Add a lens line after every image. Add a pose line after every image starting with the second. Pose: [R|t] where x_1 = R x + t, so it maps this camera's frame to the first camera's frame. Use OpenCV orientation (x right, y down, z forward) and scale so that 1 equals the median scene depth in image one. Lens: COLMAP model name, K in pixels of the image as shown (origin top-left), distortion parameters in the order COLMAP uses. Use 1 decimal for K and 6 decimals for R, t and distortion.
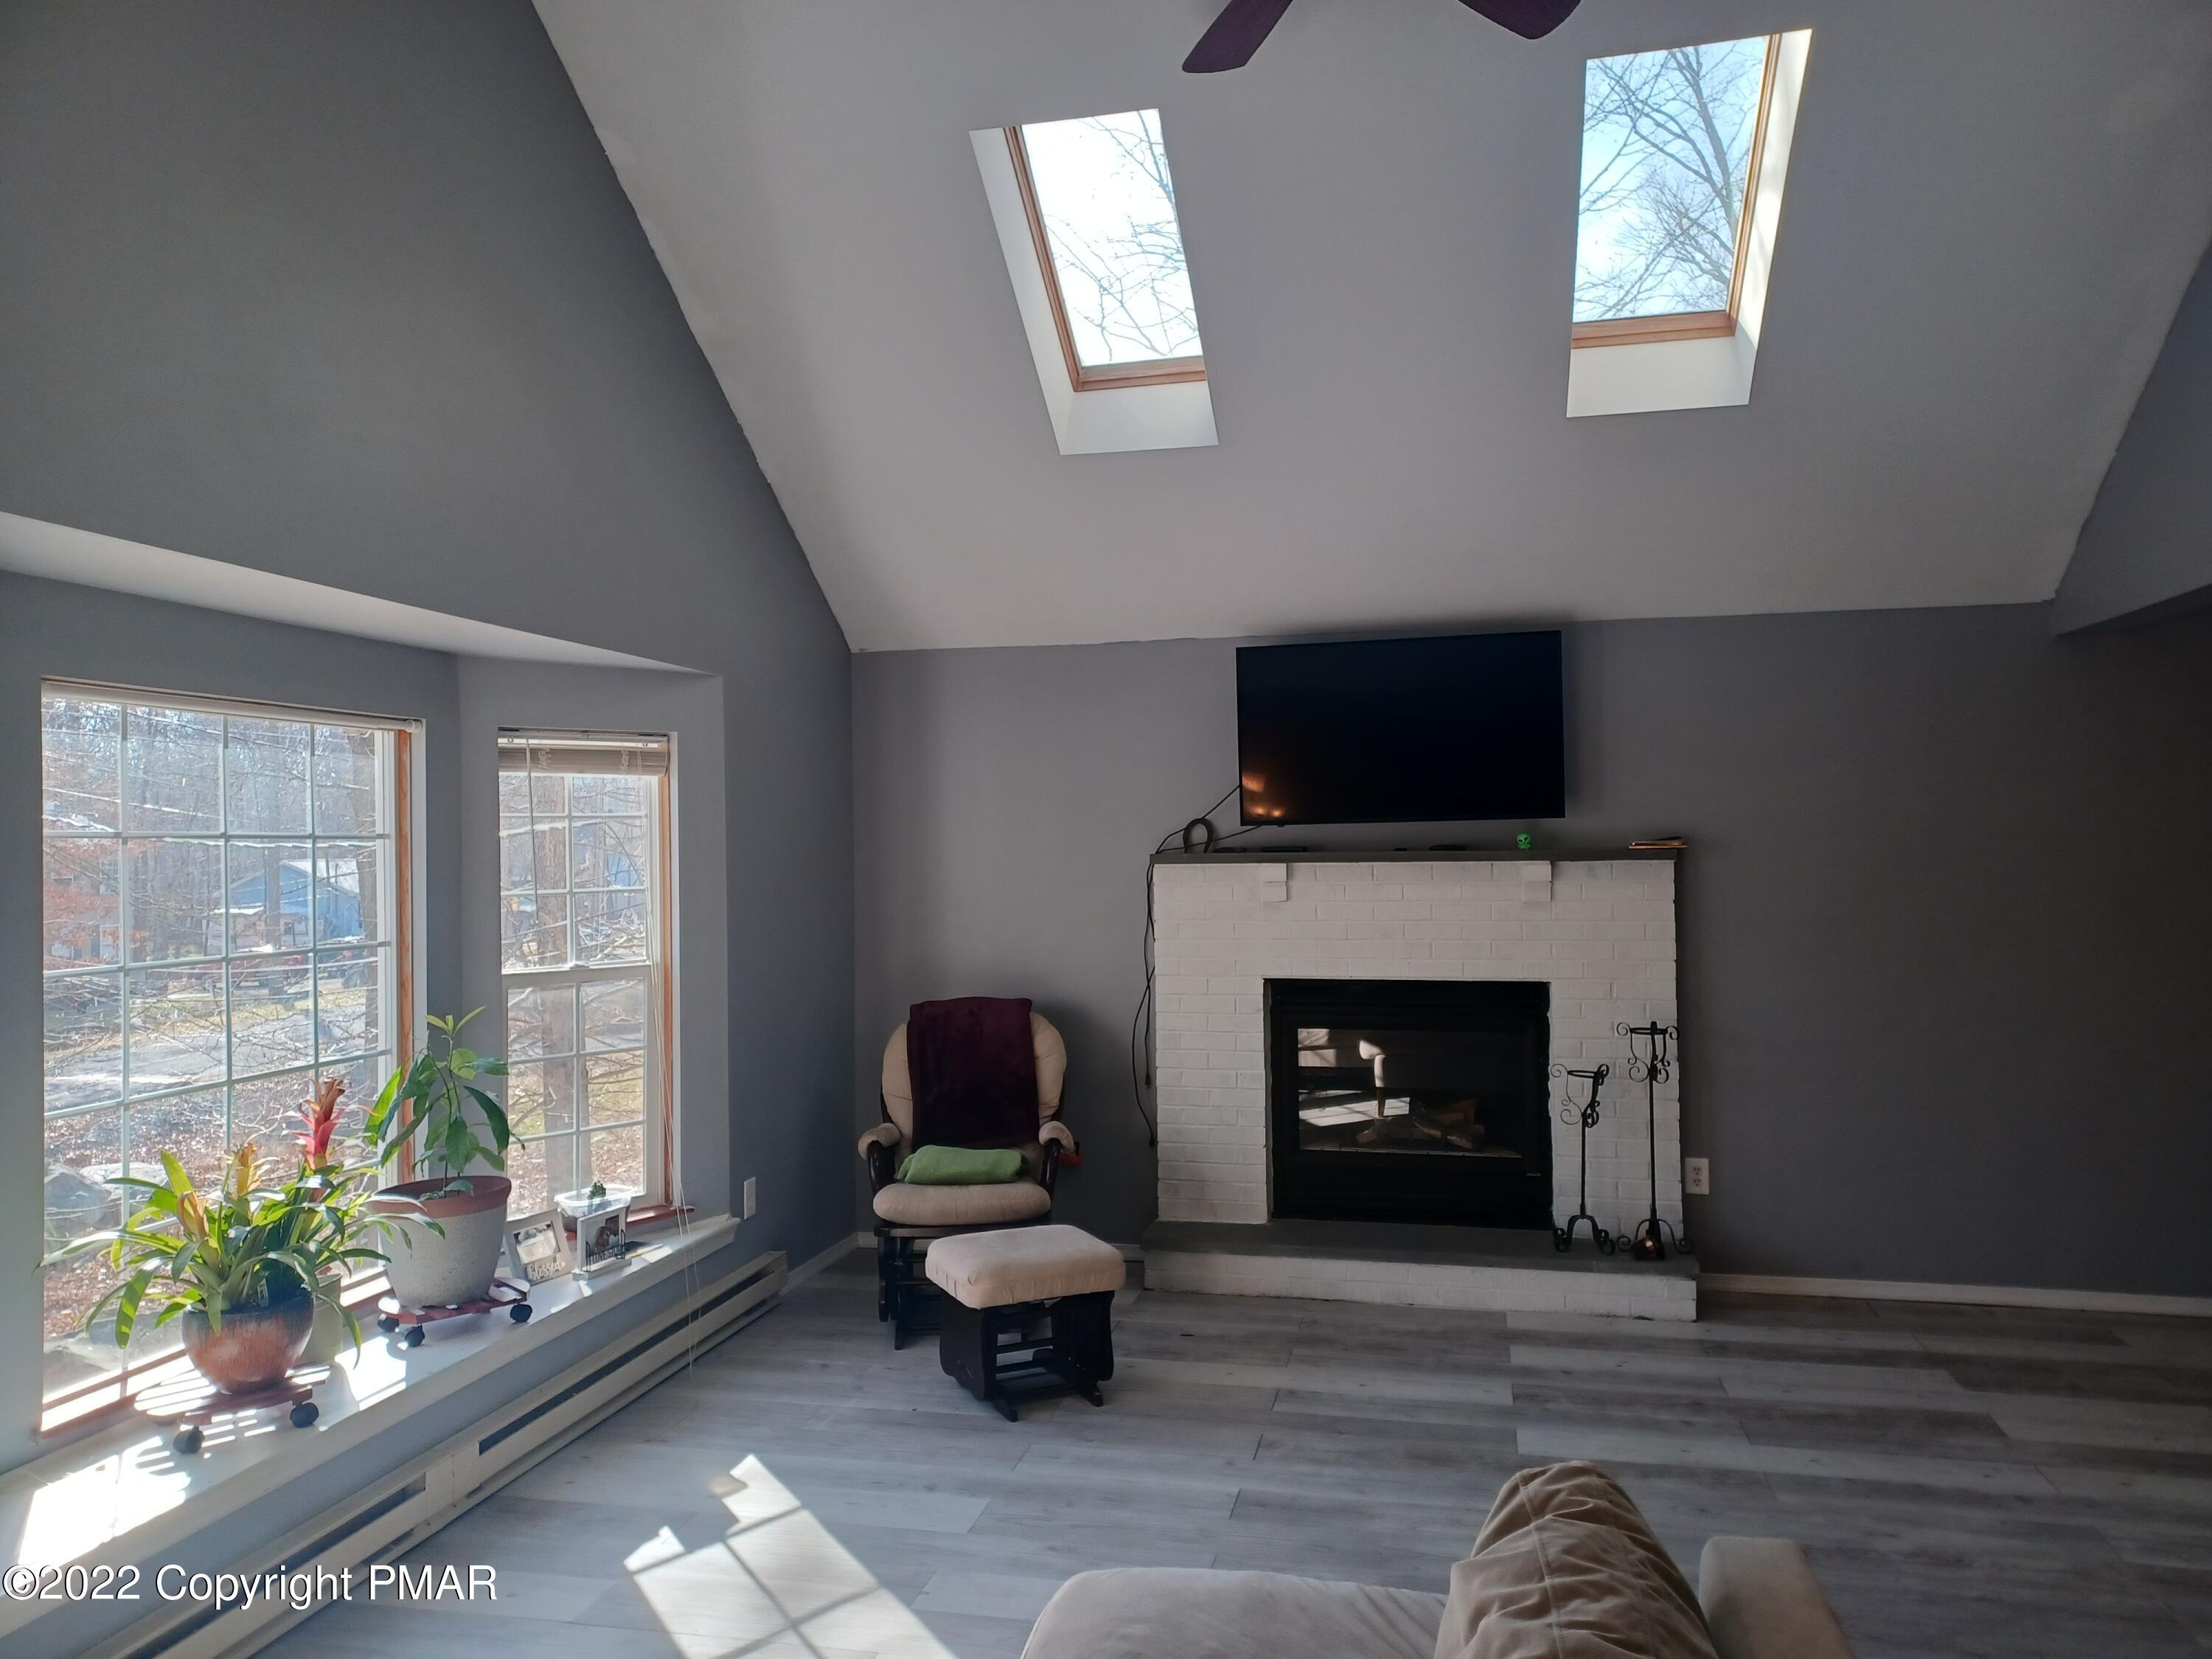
lens RADIAL K [[1596.8, 0, 1090.5], [0, 1596.8, 876.4], [0, 0, 1]] dist [0.059387, -0.041921]
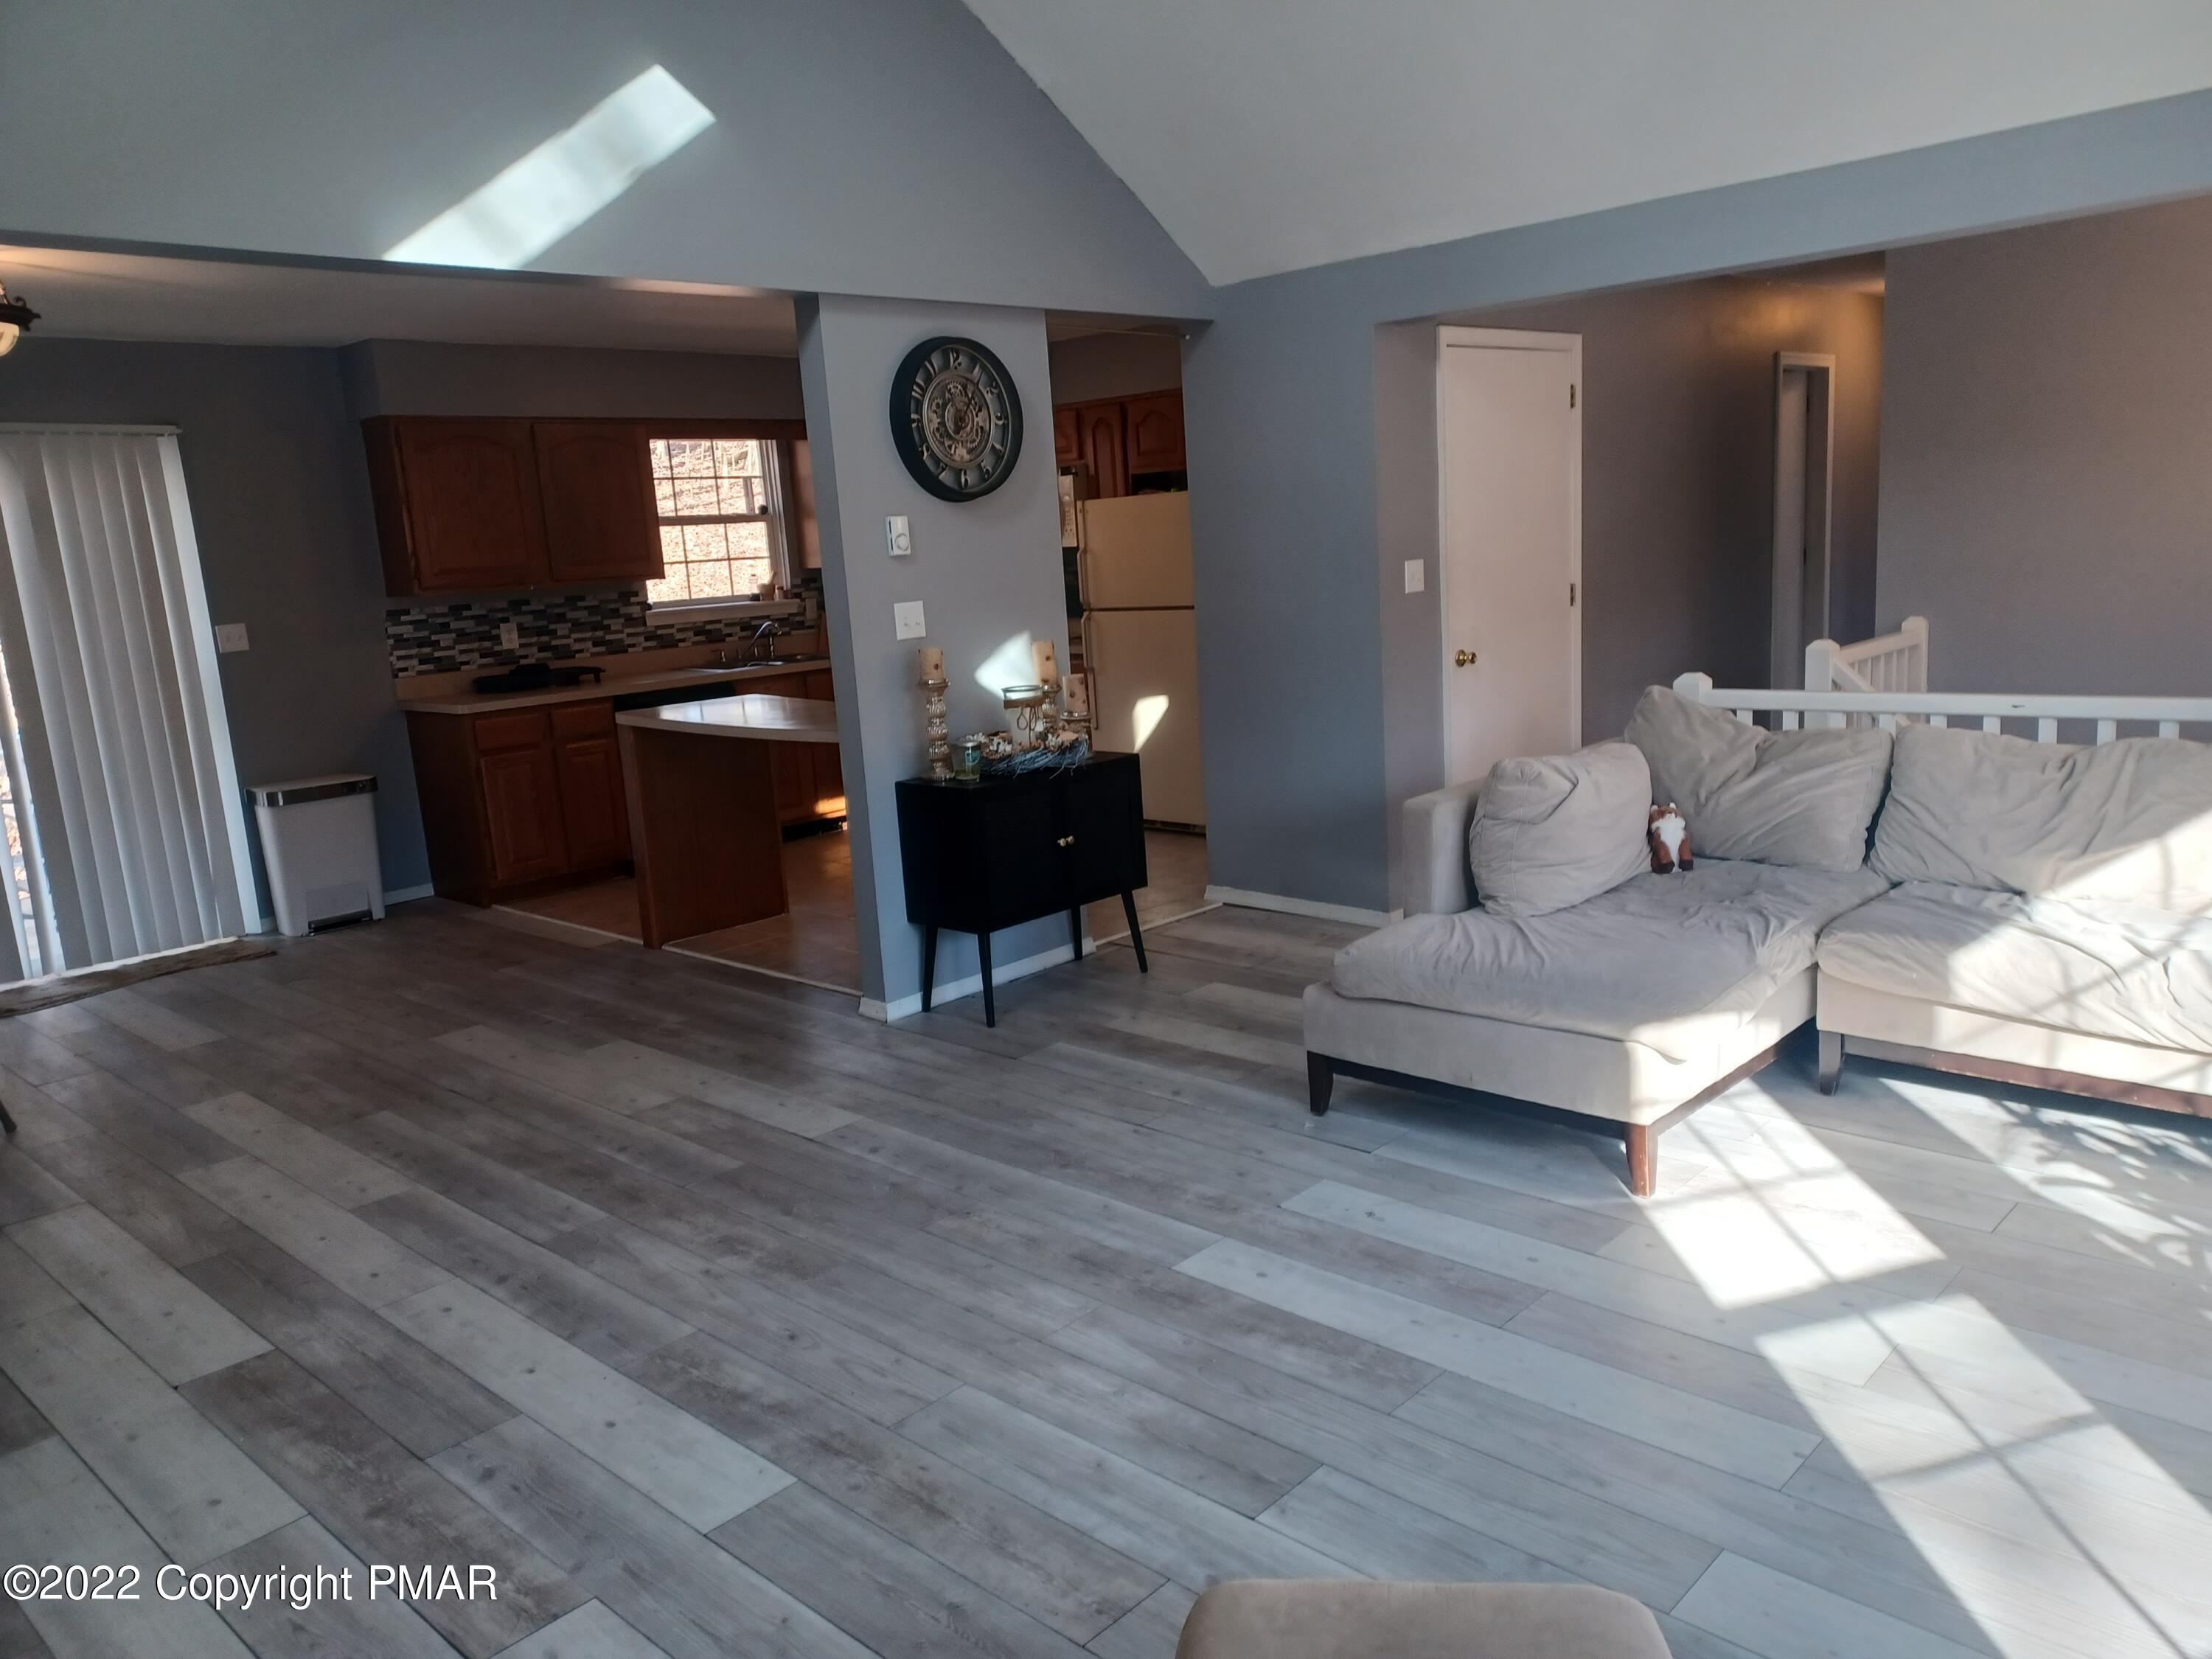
lens RADIAL K [[1596.8, 0, 1124.1], [0, 1596.8, 835.8], [0, 0, 1]] dist [0.059387, -0.041921]
pose [[-0.867993, -0.026882, 0.495848, -0.136102], [0.082258, 0.976955, 0.196958, -0.008283], [-0.489716, 0.211745, -0.845779, 1.213719]]
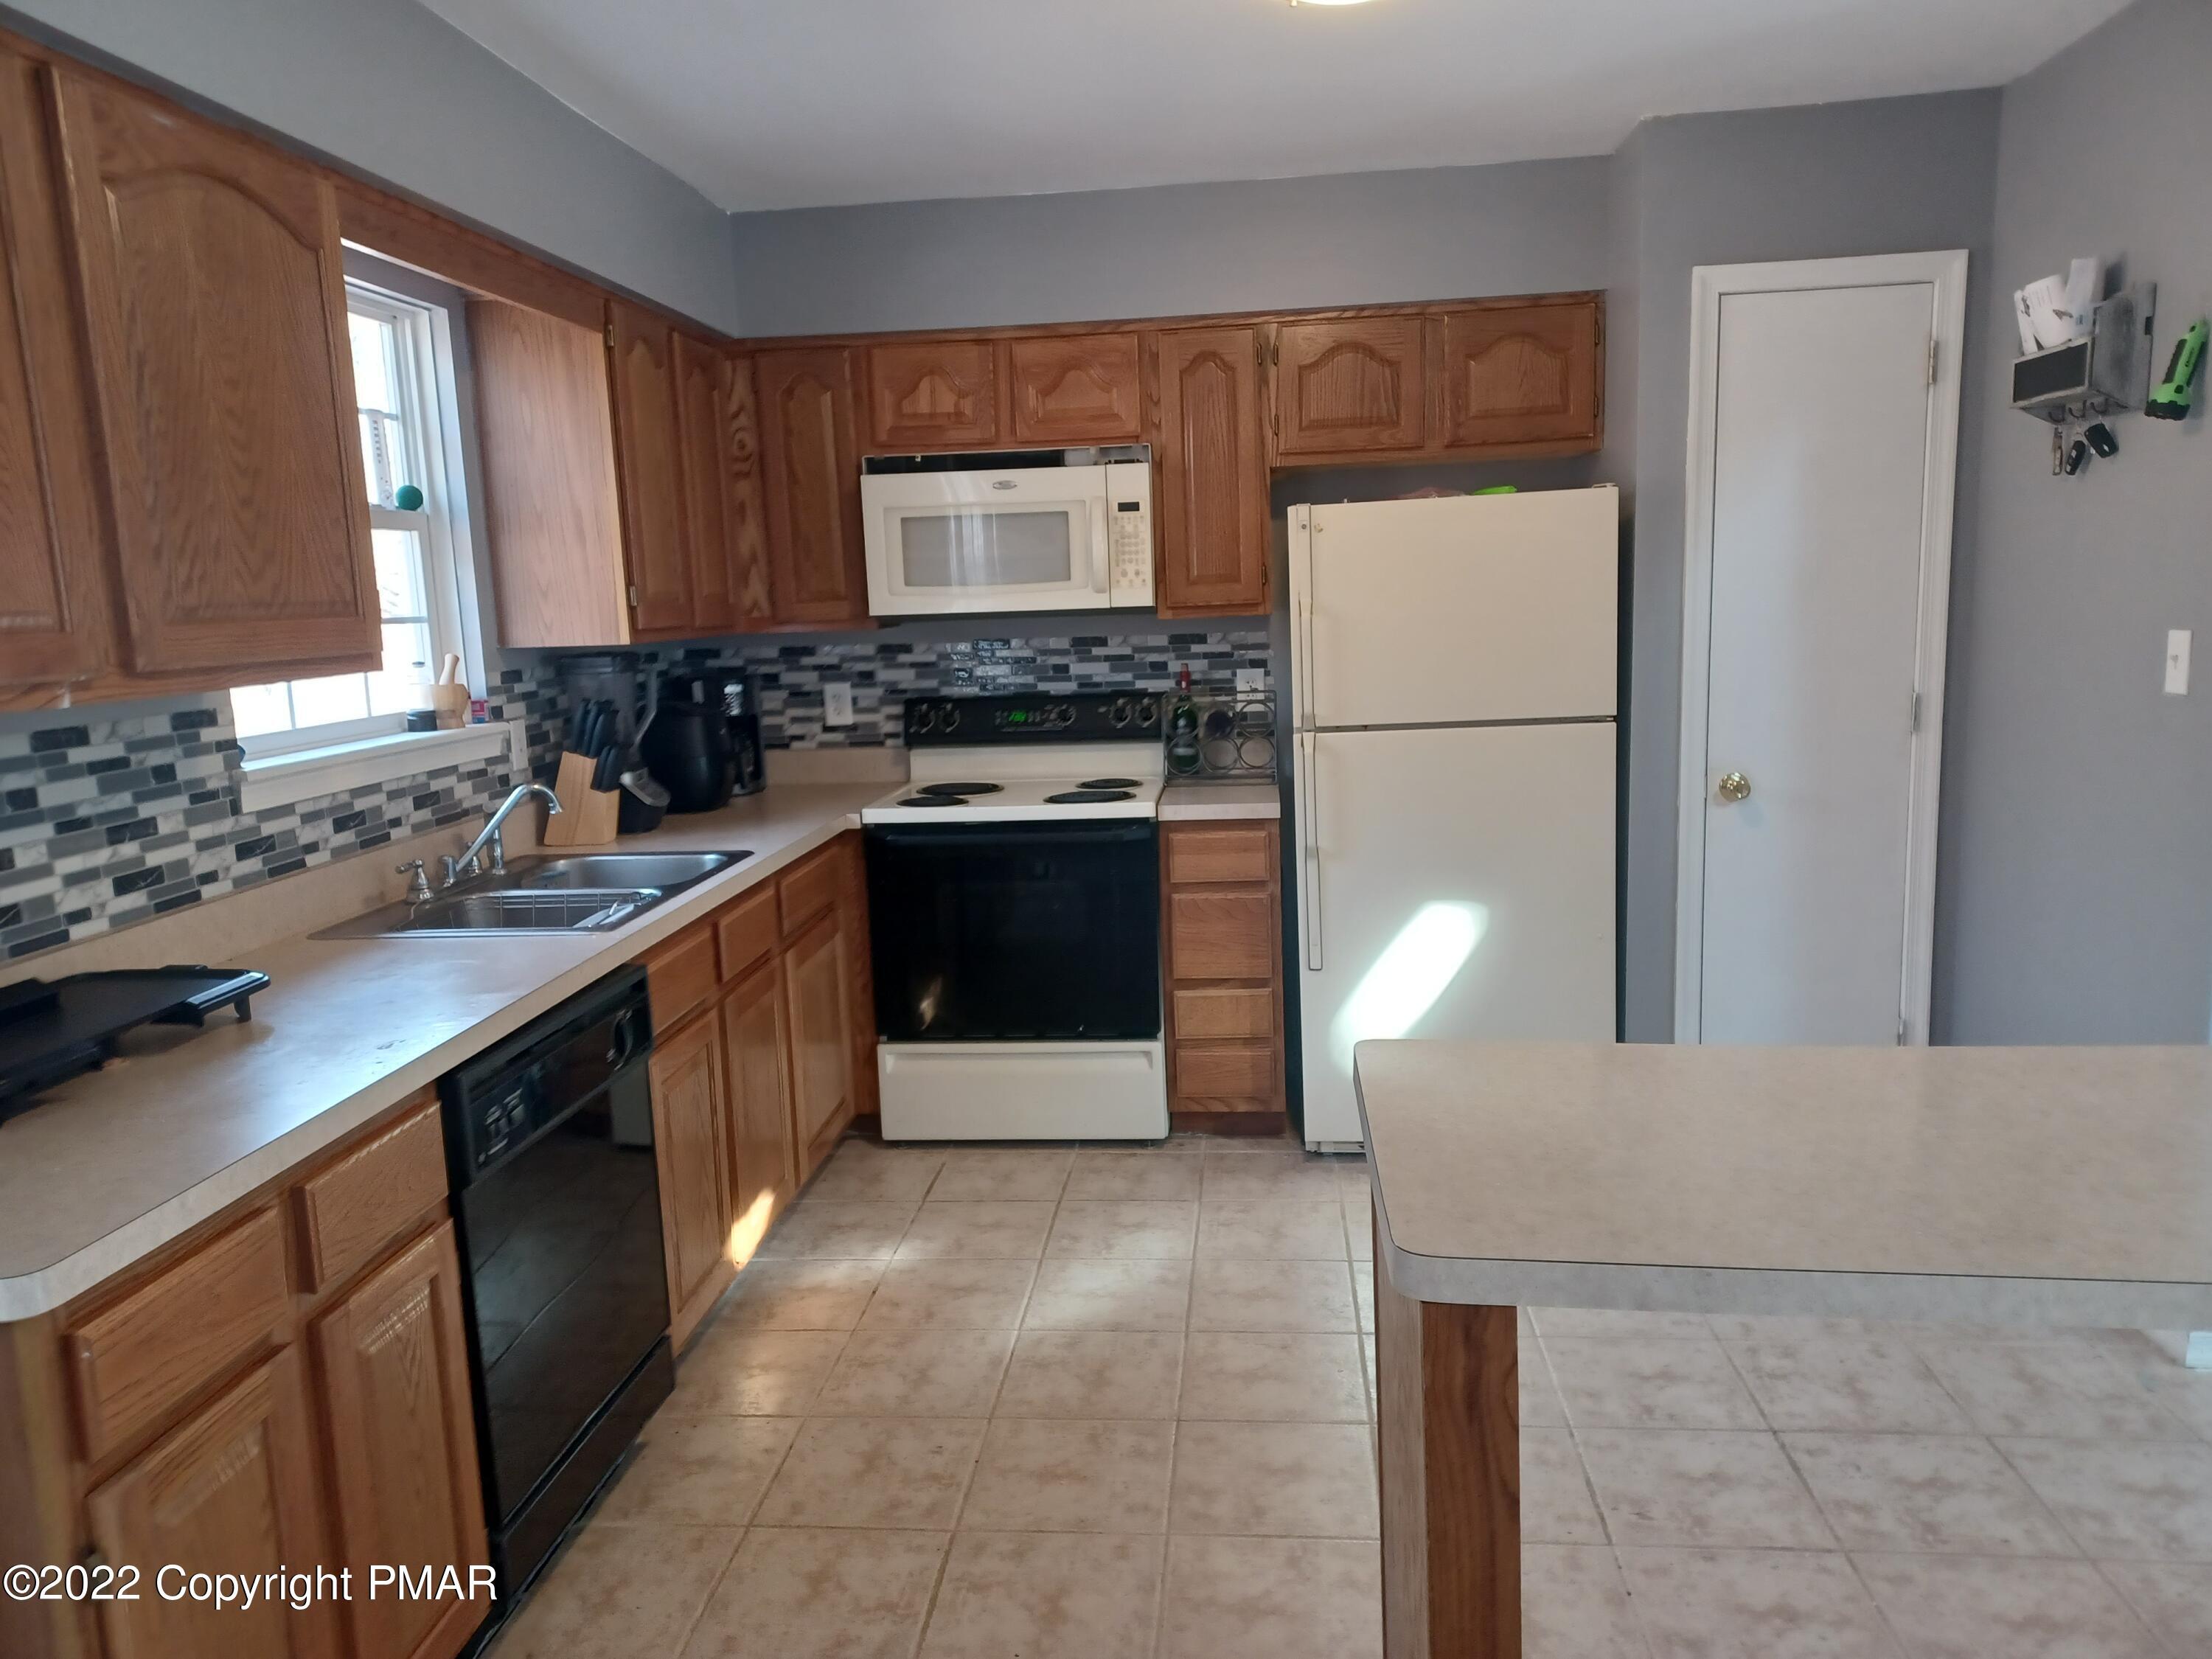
lens RADIAL K [[1596.8, 0, 1102.5], [0, 1596.8, 840.5], [0, 0, 1]] dist [0.059387, -0.041921]
pose [[-0.989293, 0.073534, -0.126063, 0.926895], [0.050365, 0.982742, 0.177995, -0.007953], [0.136976, 0.169740, -0.975923, 0.566283]]
